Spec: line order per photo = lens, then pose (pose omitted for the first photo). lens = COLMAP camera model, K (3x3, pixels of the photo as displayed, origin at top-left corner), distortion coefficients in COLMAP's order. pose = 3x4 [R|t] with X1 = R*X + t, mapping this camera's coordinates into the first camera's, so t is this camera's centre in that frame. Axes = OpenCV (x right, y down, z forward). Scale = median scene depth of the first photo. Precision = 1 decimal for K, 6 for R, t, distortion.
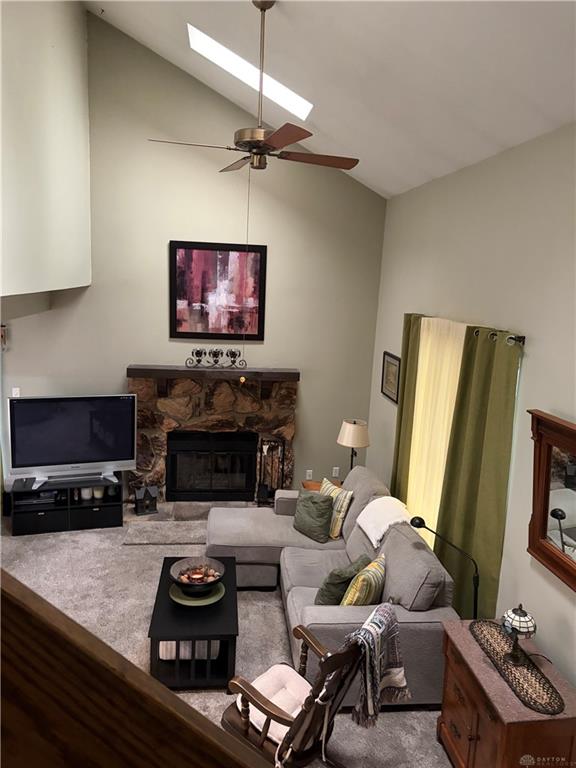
lens RADIAL K [[579.7, 0, 310.3], [0, 579.7, 384.9], [0, 0, 1]] dist [0.083708, -0.059684]
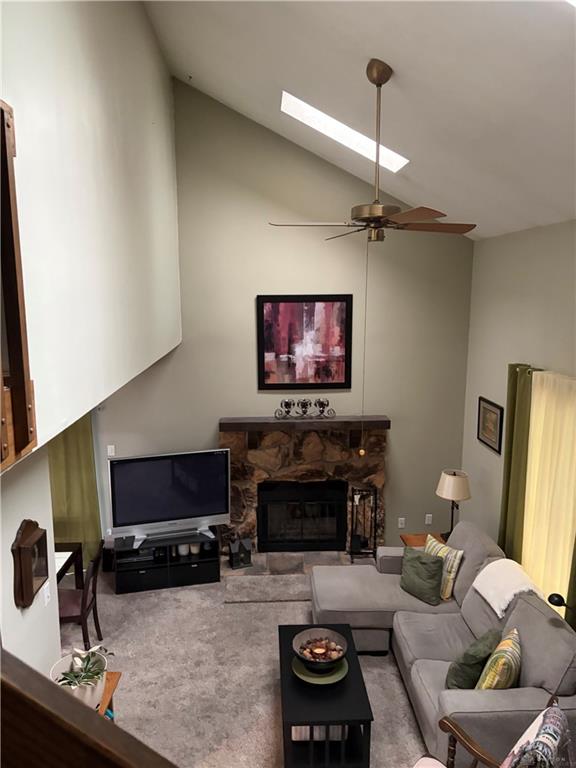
lens RADIAL K [[579.7, 0, 310.3], [0, 579.7, 384.9], [0, 0, 1]] dist [0.083708, -0.059684]
pose [[0.997603, -0.037959, -0.057850, -0.099236], [0.037386, 0.999241, -0.010958, -0.080084], [0.058222, 0.008769, 0.998265, 0.009028]]
